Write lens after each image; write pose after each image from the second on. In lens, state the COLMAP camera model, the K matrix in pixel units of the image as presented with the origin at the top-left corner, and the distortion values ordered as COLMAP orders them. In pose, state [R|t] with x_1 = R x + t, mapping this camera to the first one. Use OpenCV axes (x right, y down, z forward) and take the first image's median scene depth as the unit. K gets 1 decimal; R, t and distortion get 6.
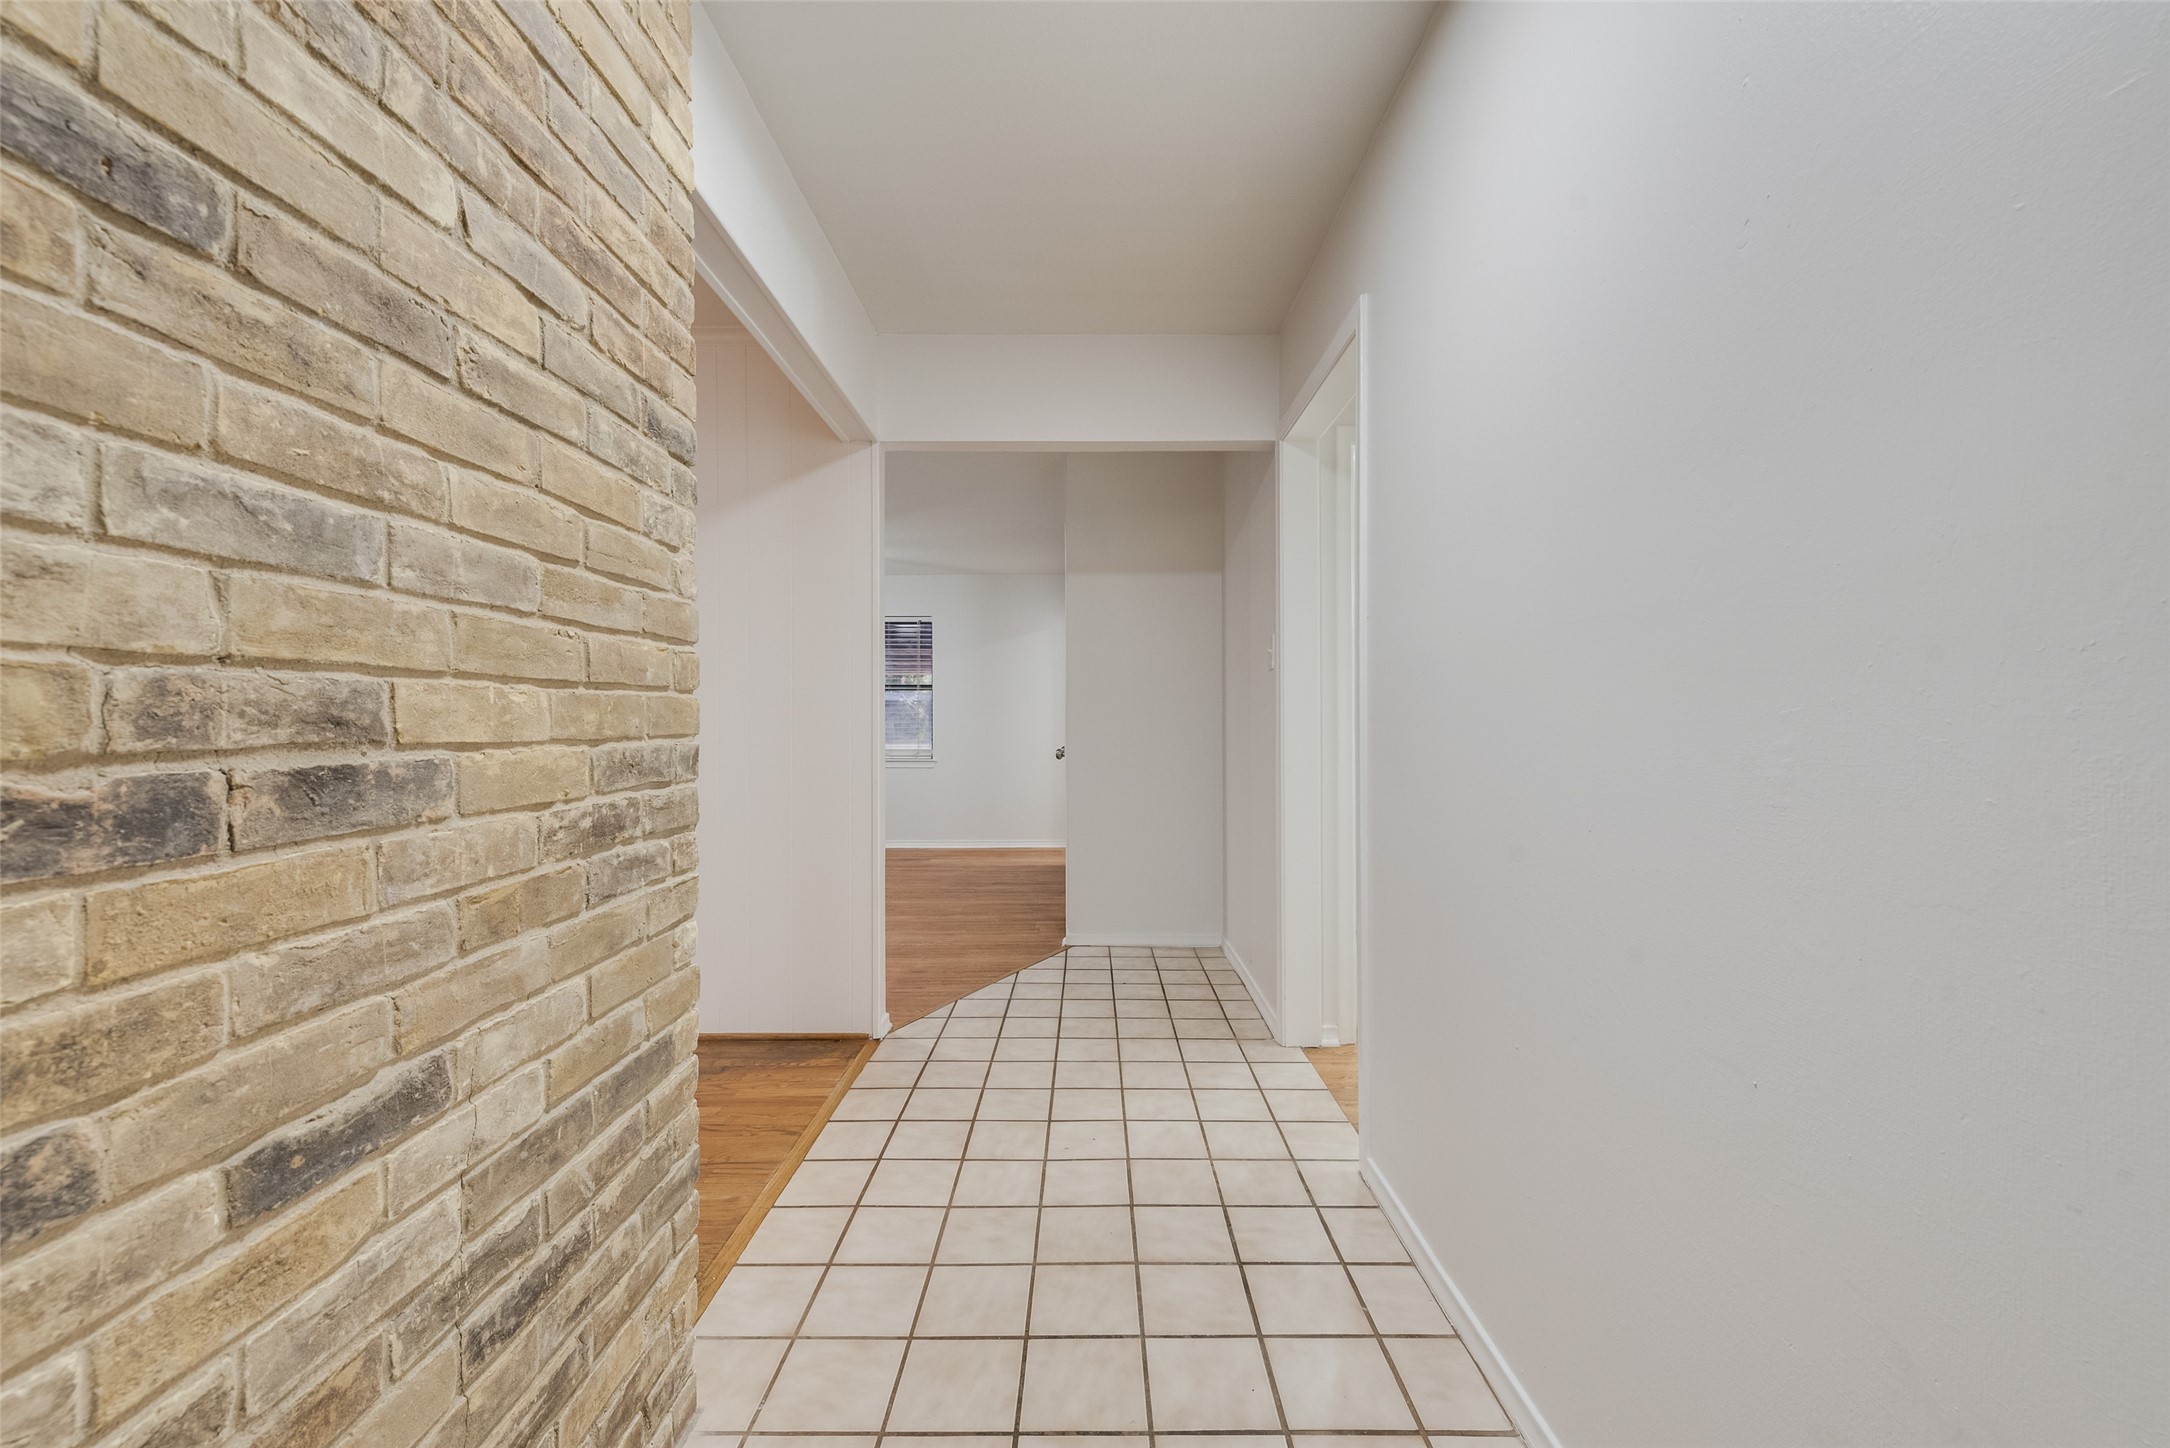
lens RADIAL K [[858.8, 0, 1082.4], [0, 858.8, 720.6], [0, 0, 1]] dist [0.016381, -0.006131]
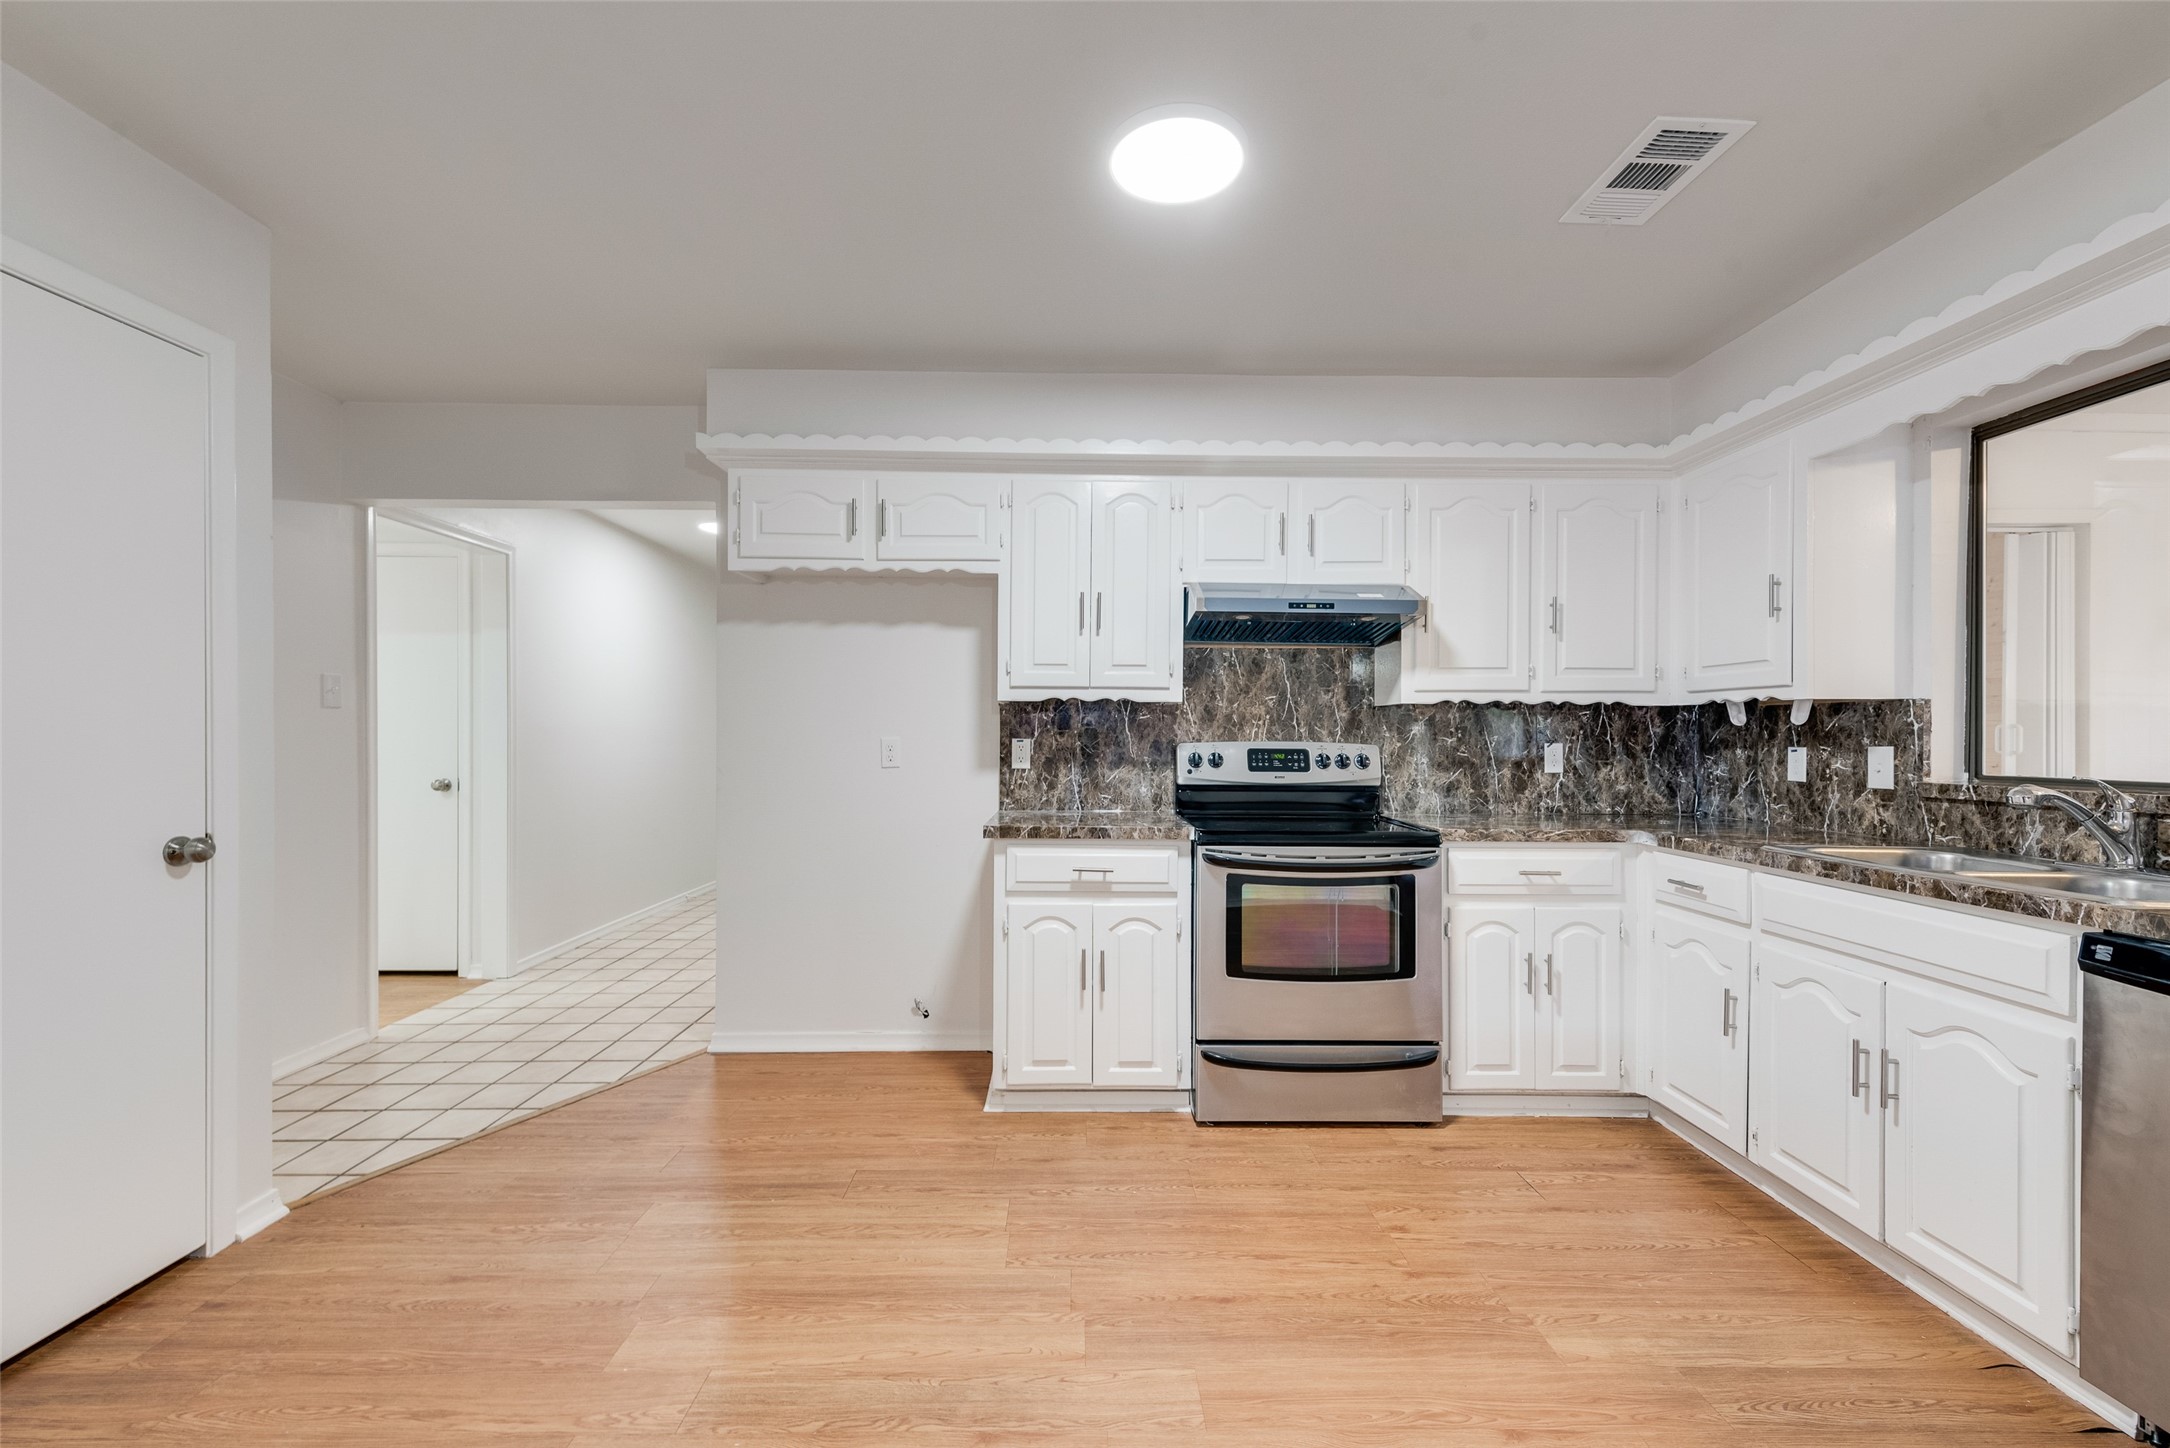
lens RADIAL K [[888.7, 0, 1079.6], [0, 888.7, 735.6], [0, 0, 1]] dist [0.016641, -0.006298]
pose [[-0.999967, -0.001939, -0.007946, -0.708797], [-0.001961, 0.999994, 0.002734, -0.031926], [0.007941, 0.002750, -0.999965, 2.237625]]
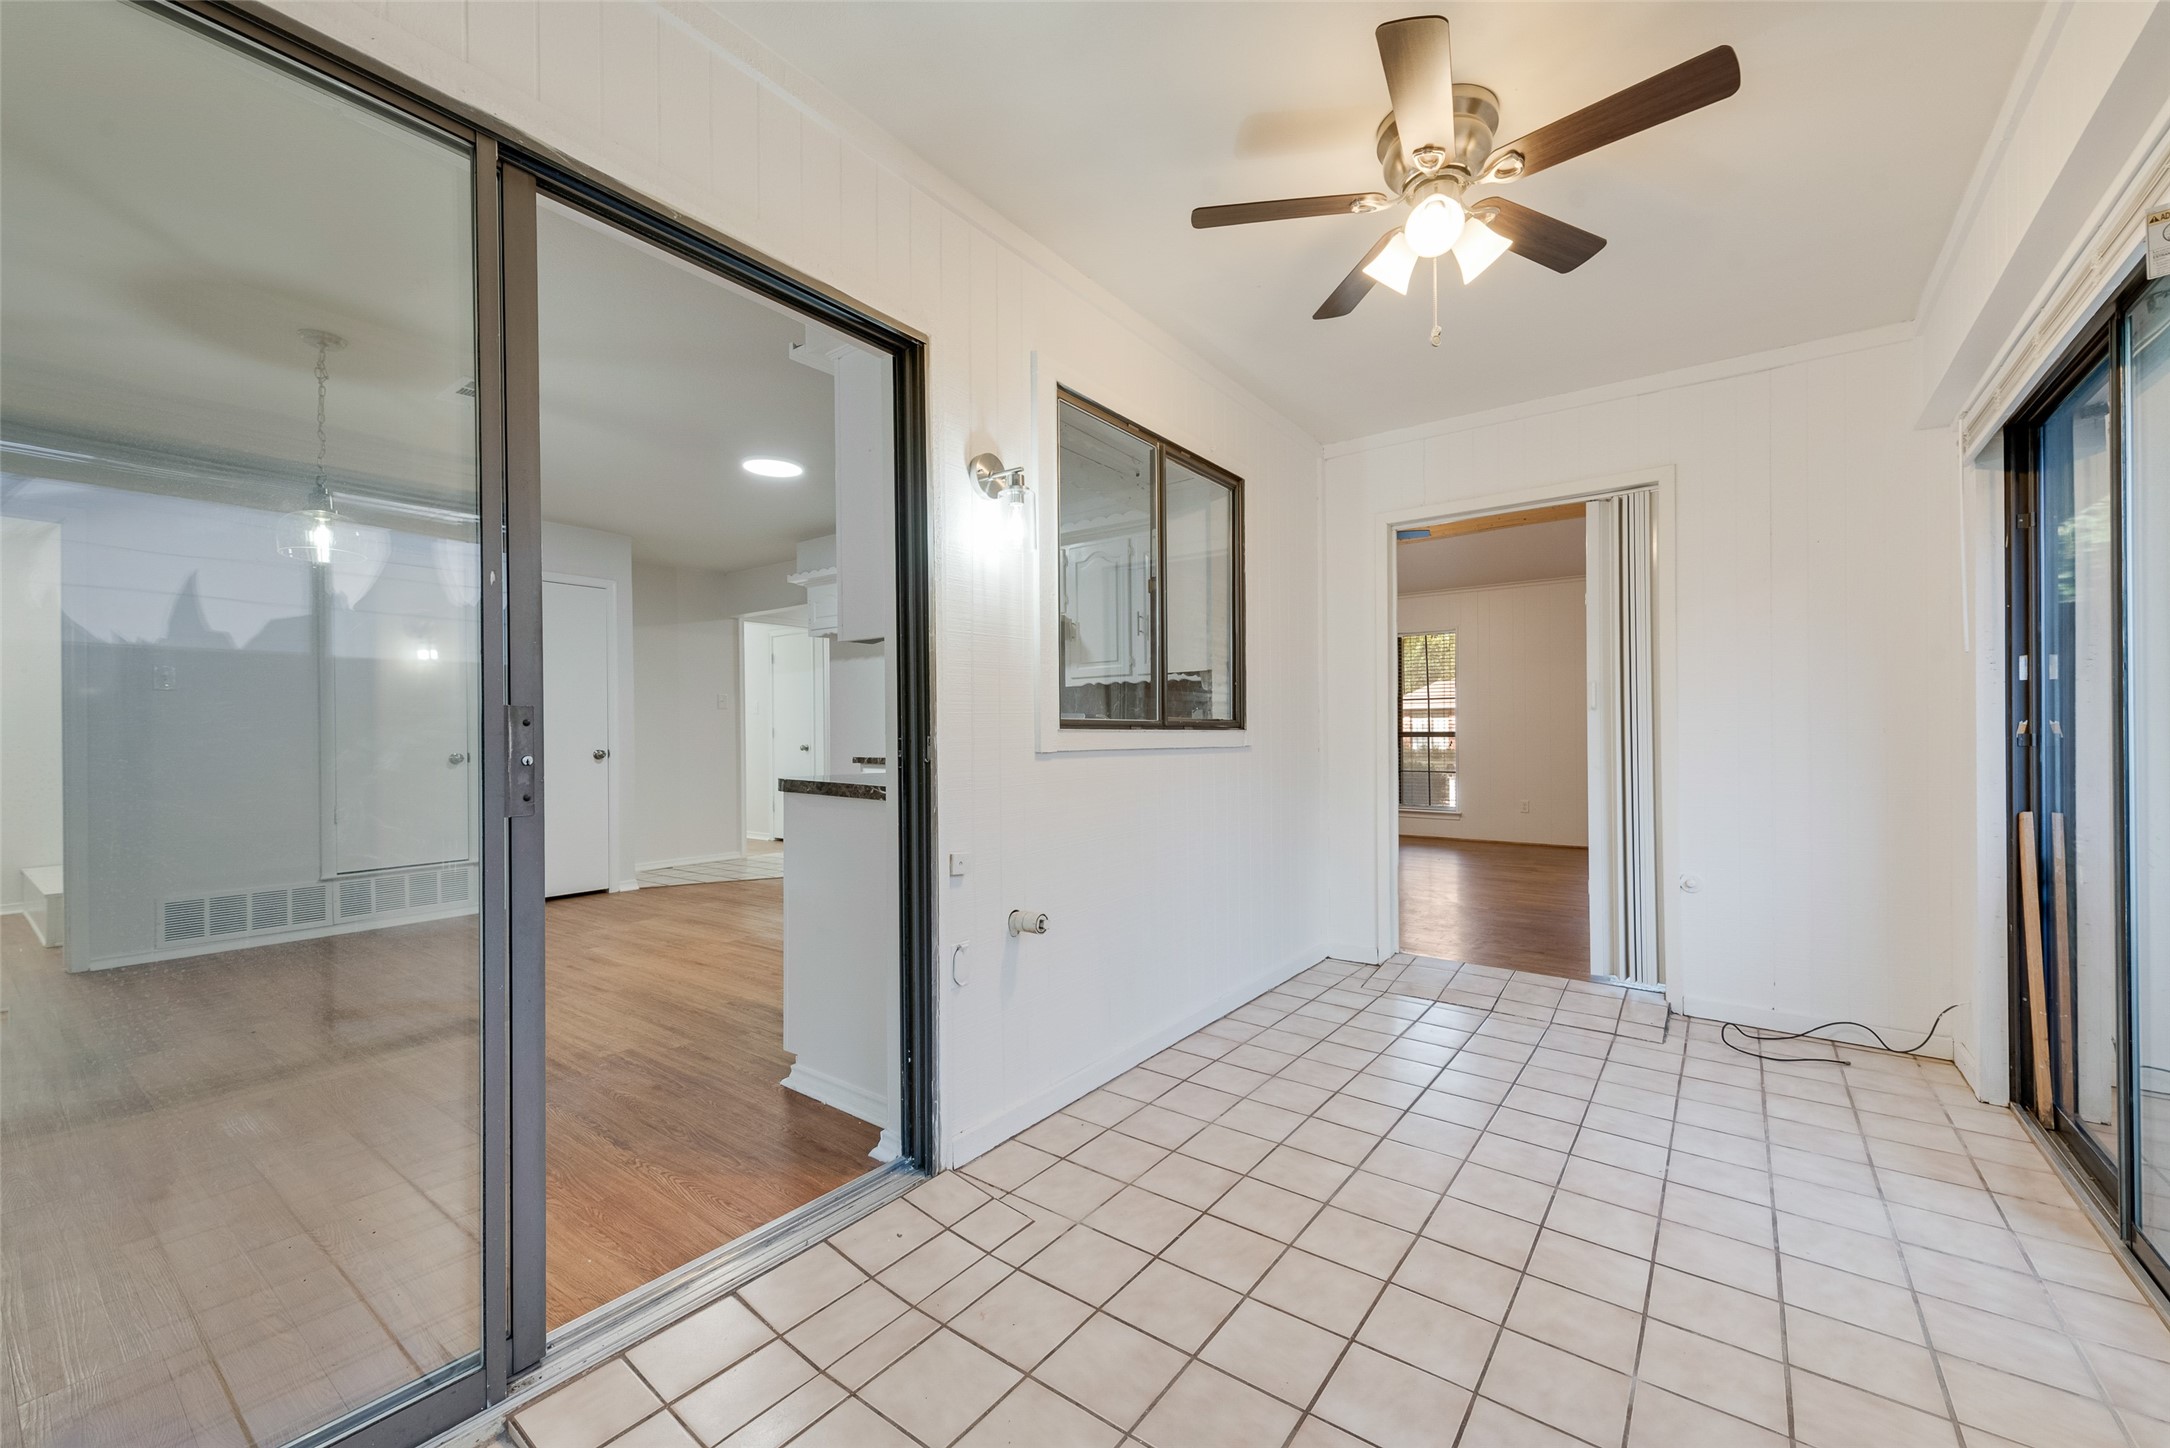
lens RADIAL K [[859.8, 0, 1088.2], [0, 859.8, 733.6], [0, 0, 1]] dist [0.000587, 0.000008]
pose [[-0.803203, 0.008797, 0.595640, -2.130613], [0.009037, 0.999956, -0.002582, 0.026558], [-0.595637, 0.003309, -0.803247, 2.470960]]
